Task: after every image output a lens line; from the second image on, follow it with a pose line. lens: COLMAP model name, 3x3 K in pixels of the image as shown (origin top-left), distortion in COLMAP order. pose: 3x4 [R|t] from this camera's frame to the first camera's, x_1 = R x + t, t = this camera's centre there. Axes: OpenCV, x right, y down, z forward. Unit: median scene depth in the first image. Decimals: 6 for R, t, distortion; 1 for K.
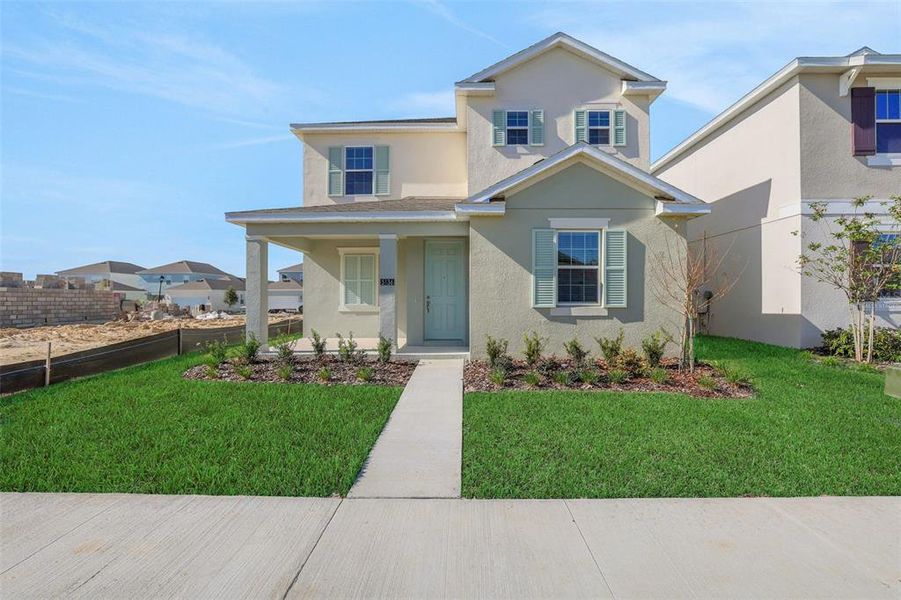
lens RADIAL K [[387.3, 0, 453.8], [0, 387.3, 302.0], [0, 0, 1]] dist [-0.000314, 0.000221]
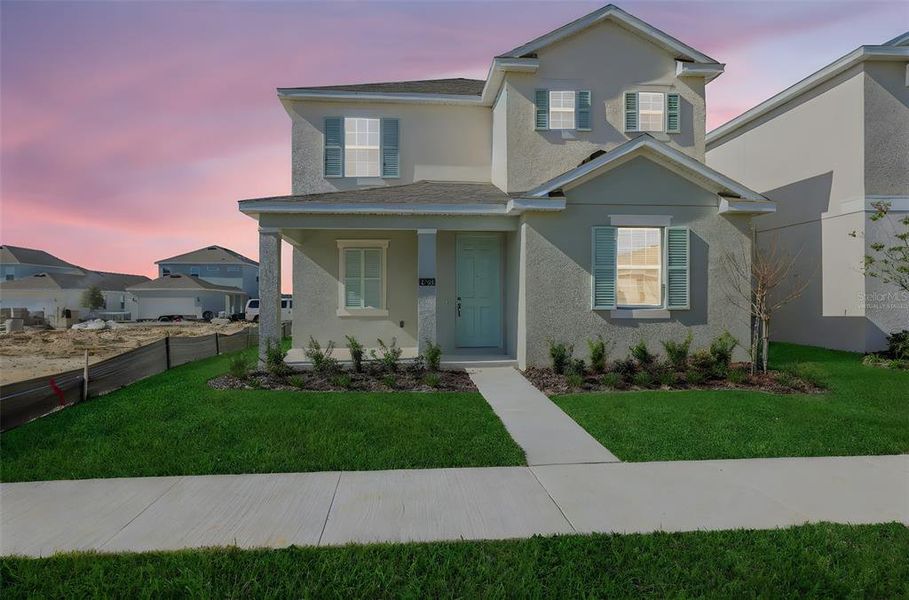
lens RADIAL K [[517.7, 0, 453.2], [0, 517.7, 302.9], [0, 0, 1]] dist [0.036139, -0.000009]
pose [[0.996086, -0.000696, 0.088382, -0.217470], [0.001120, 0.999988, -0.004748, 0.002440], [-0.088377, 0.004828, 0.996075, -0.197872]]
